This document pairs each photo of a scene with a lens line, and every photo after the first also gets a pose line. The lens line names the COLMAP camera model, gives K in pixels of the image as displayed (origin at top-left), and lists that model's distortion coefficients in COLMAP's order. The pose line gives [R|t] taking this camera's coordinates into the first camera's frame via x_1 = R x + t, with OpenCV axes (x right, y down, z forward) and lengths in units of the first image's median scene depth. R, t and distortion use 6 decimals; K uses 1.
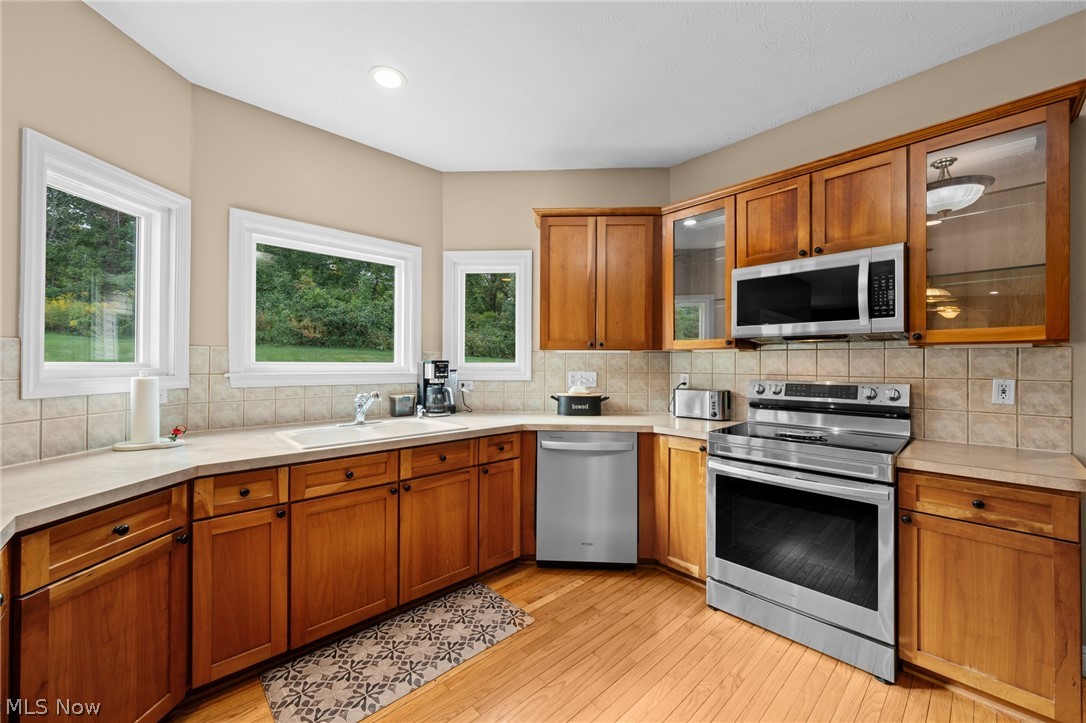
lens RADIAL K [[418.2, 0, 541.6], [0, 418.2, 362.5], [0, 0, 1]] dist [-0.000891, -0.000101]
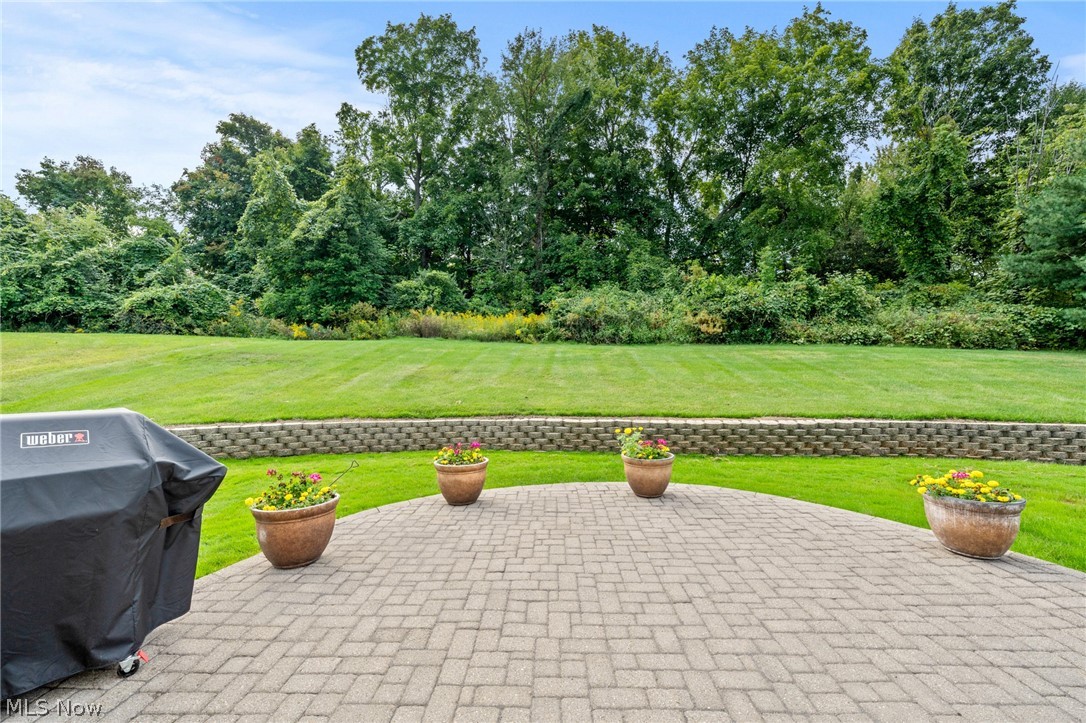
lens RADIAL K [[467.8, 0, 545.3], [0, 467.8, 365.8], [0, 0, 1]] dist [0.000549, 0.000122]
pose [[0.711979, -0.018974, -0.701944, -0.126111], [0.014168, 0.999820, -0.012655, 0.011791], [0.702058, -0.000935, 0.712120, 0.103222]]
